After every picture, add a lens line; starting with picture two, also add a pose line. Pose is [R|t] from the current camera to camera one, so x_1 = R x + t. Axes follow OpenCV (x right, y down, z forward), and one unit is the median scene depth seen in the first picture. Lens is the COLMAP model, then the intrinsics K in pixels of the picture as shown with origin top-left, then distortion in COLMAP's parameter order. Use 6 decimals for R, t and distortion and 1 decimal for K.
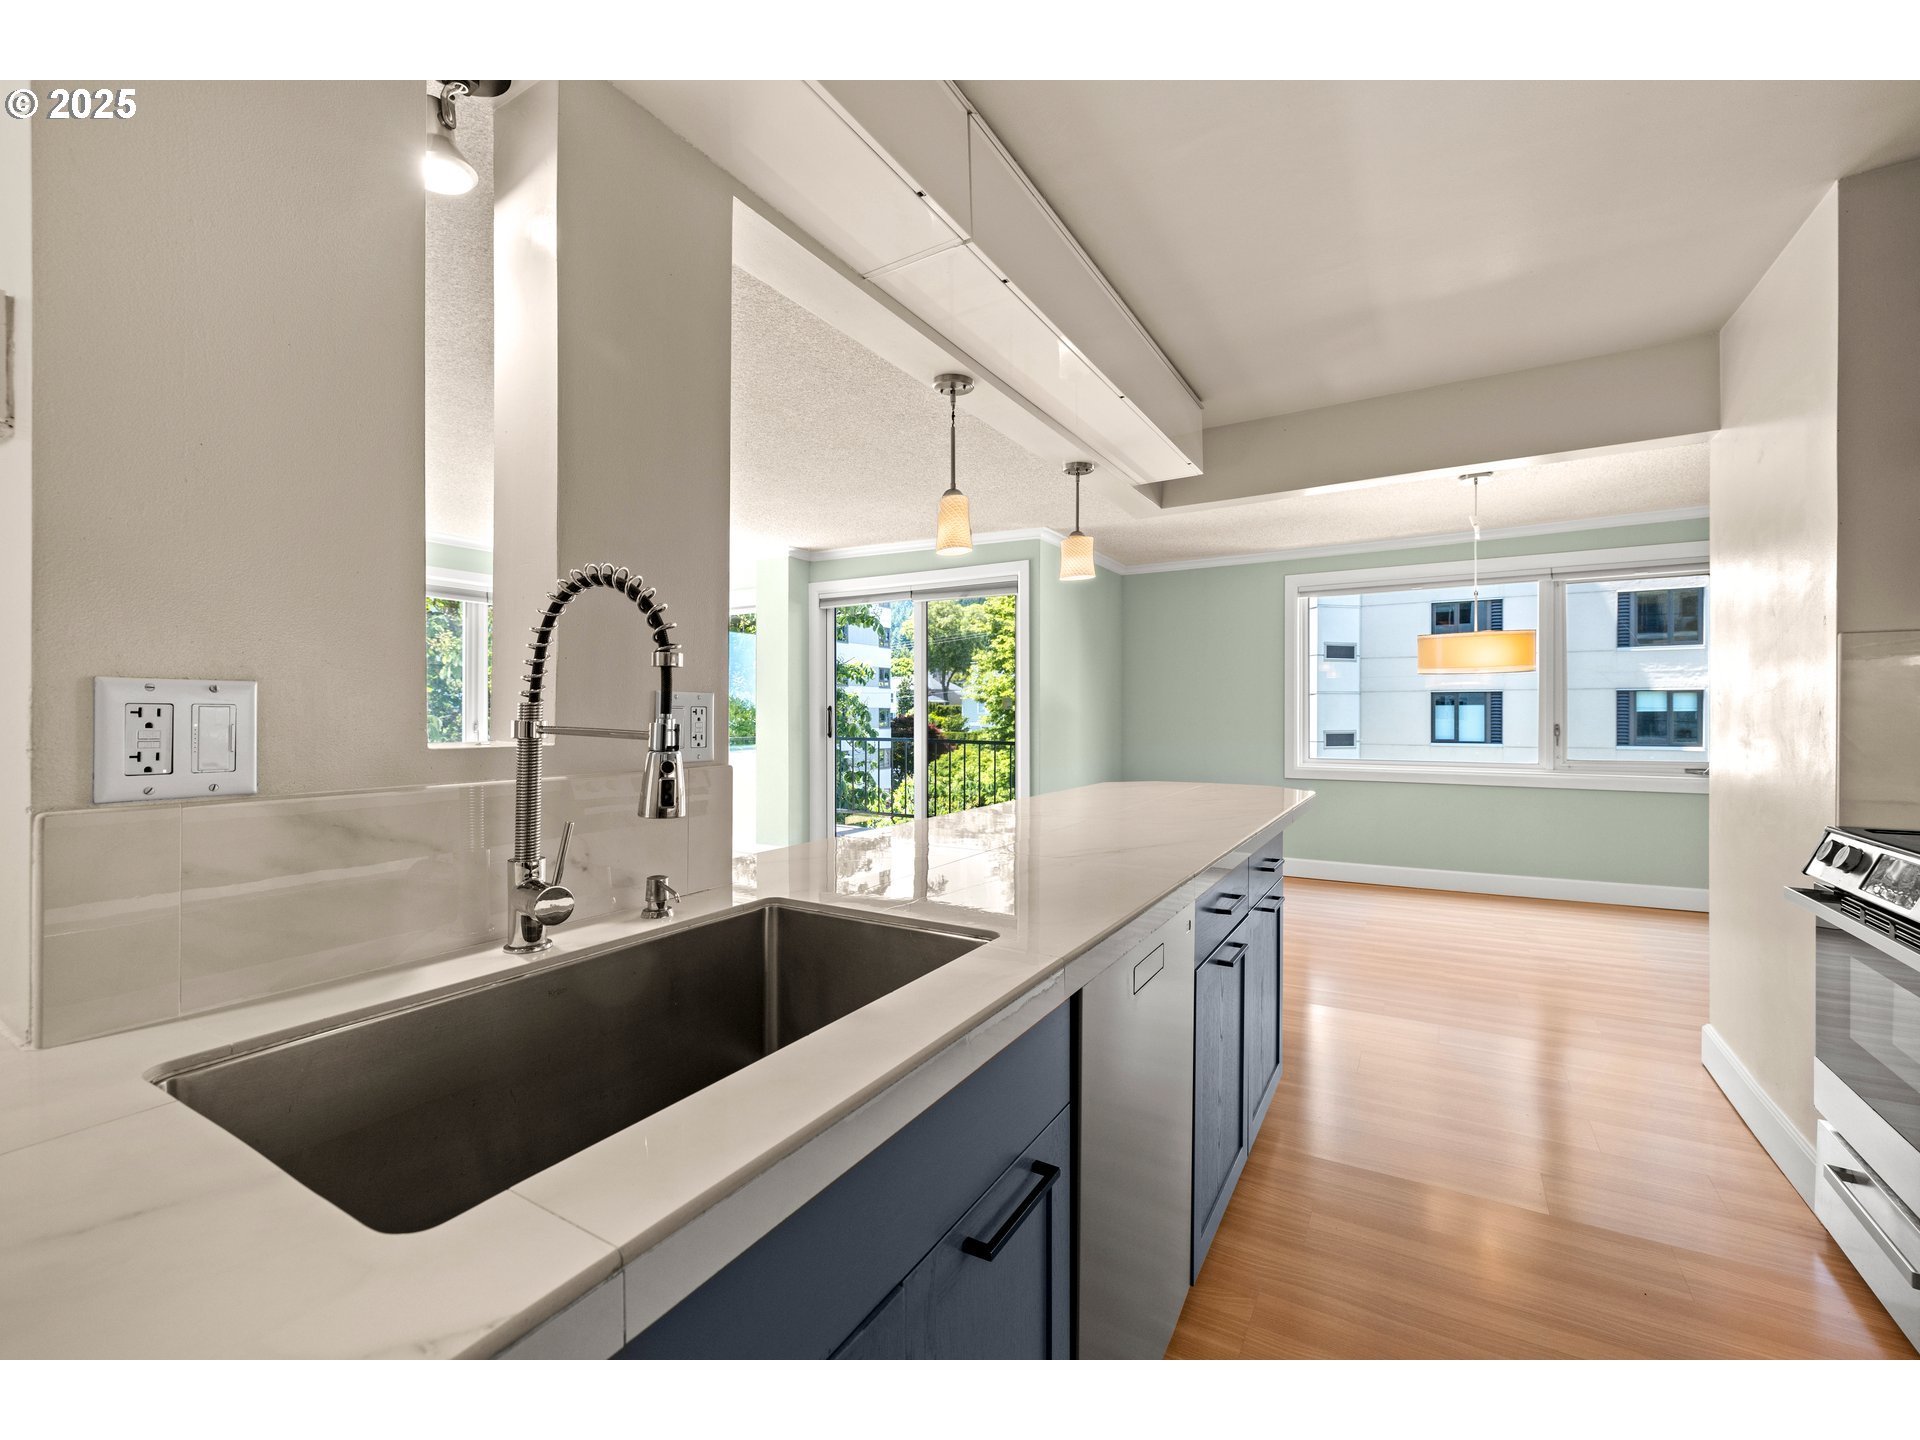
lens RADIAL K [[804.4, 0, 959.0], [0, 804.4, 711.5], [0, 0, 1]] dist [0.010012, -0.000040]
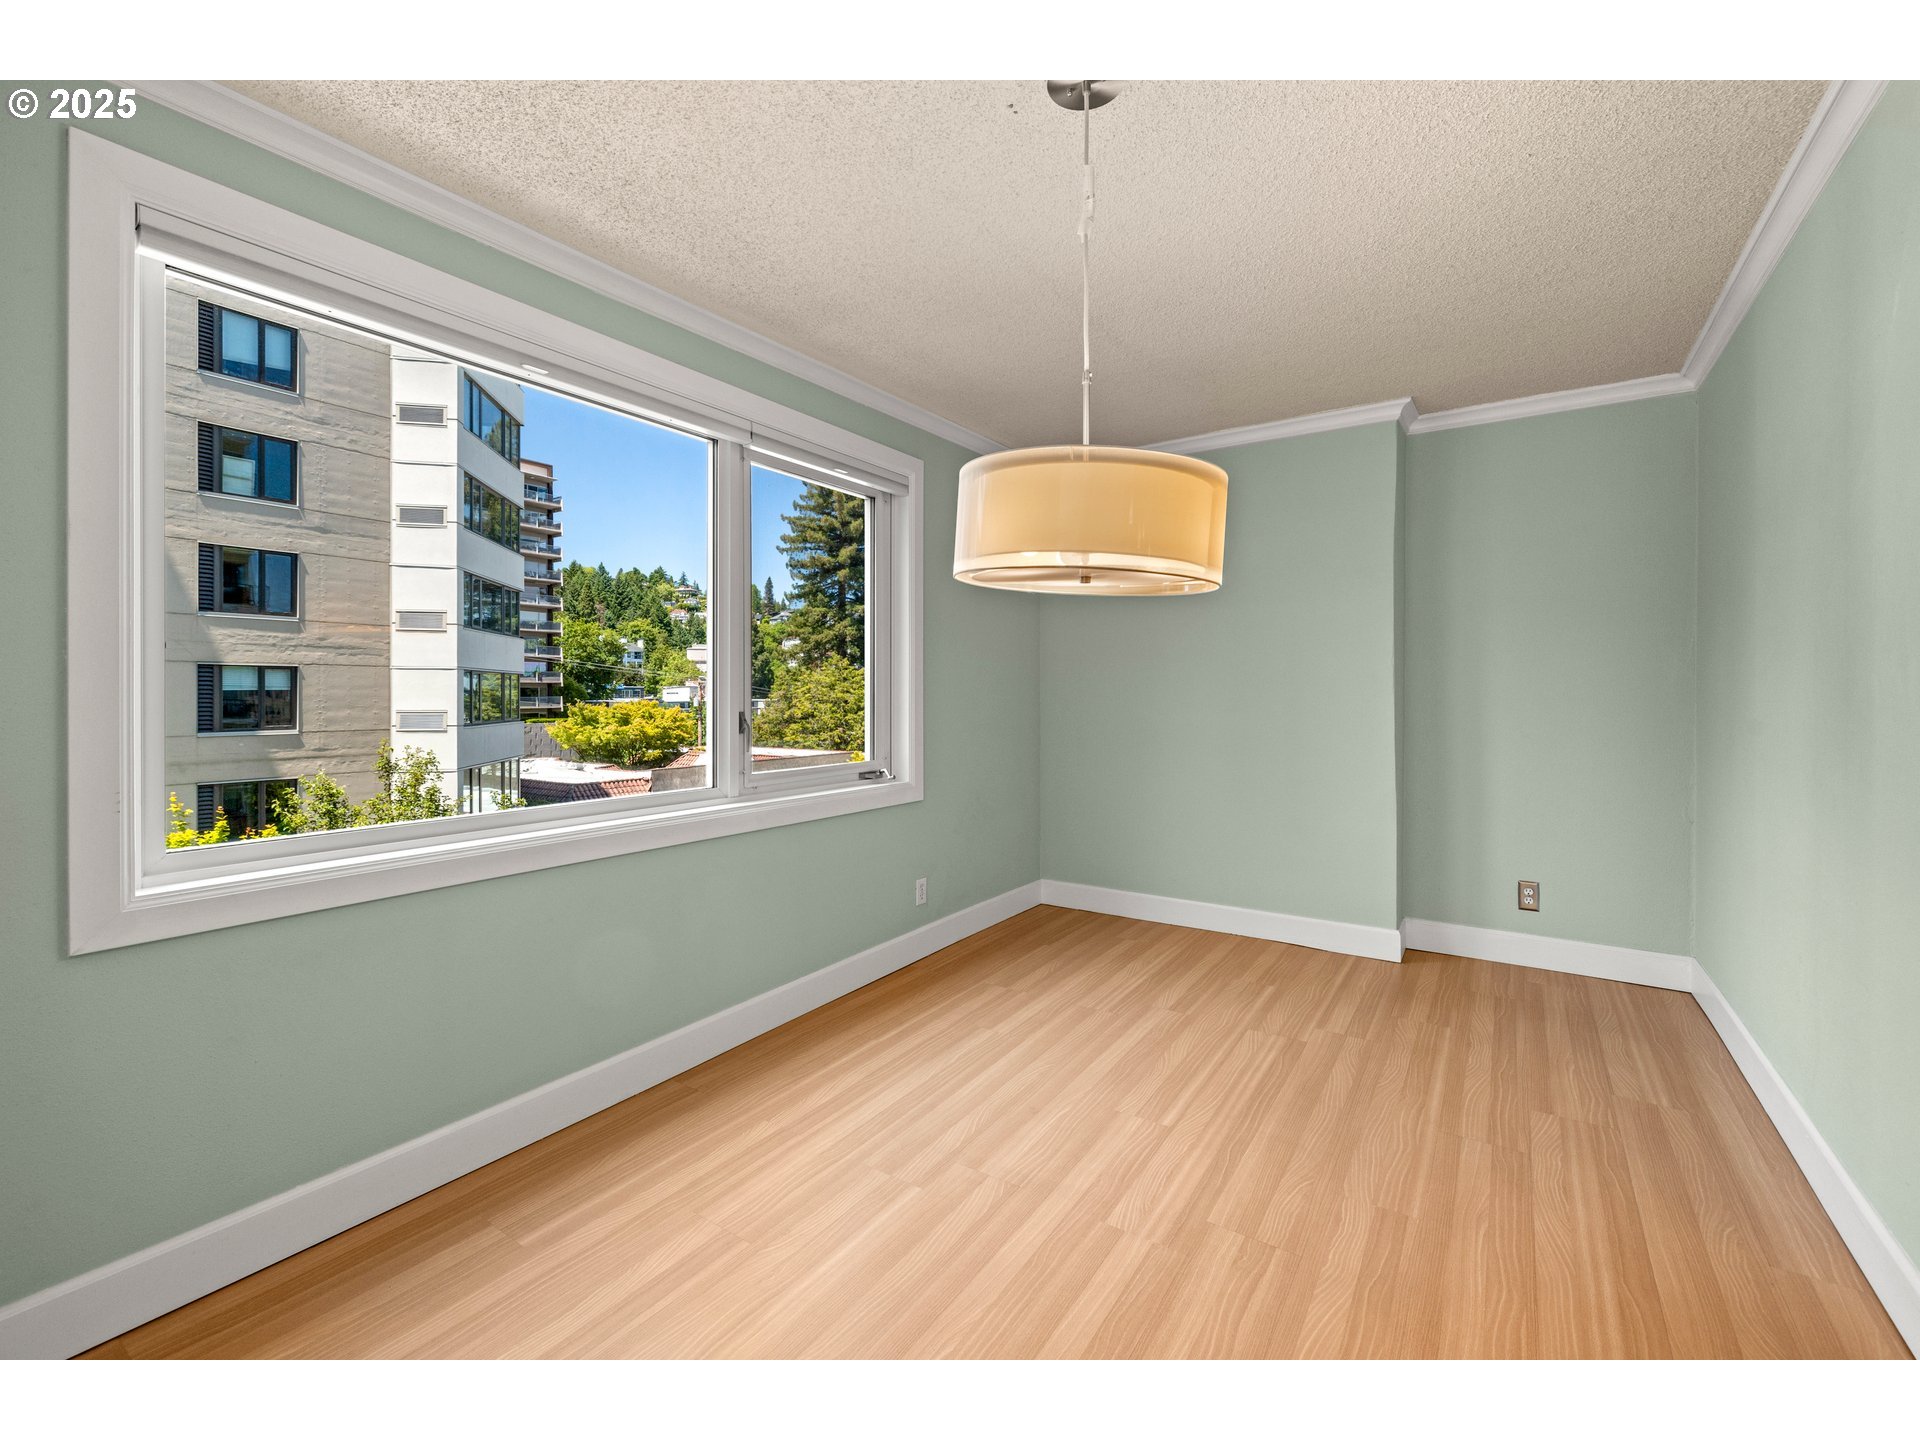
lens RADIAL K [[804.4, 0, 959.0], [0, 804.4, 711.5], [0, 0, 1]] dist [0.010012, -0.000040]
pose [[0.059324, -0.022084, 0.997994, 0.049293], [-0.002954, 0.999747, 0.022298, 0.000908], [-0.998234, -0.004271, 0.059244, 0.195700]]
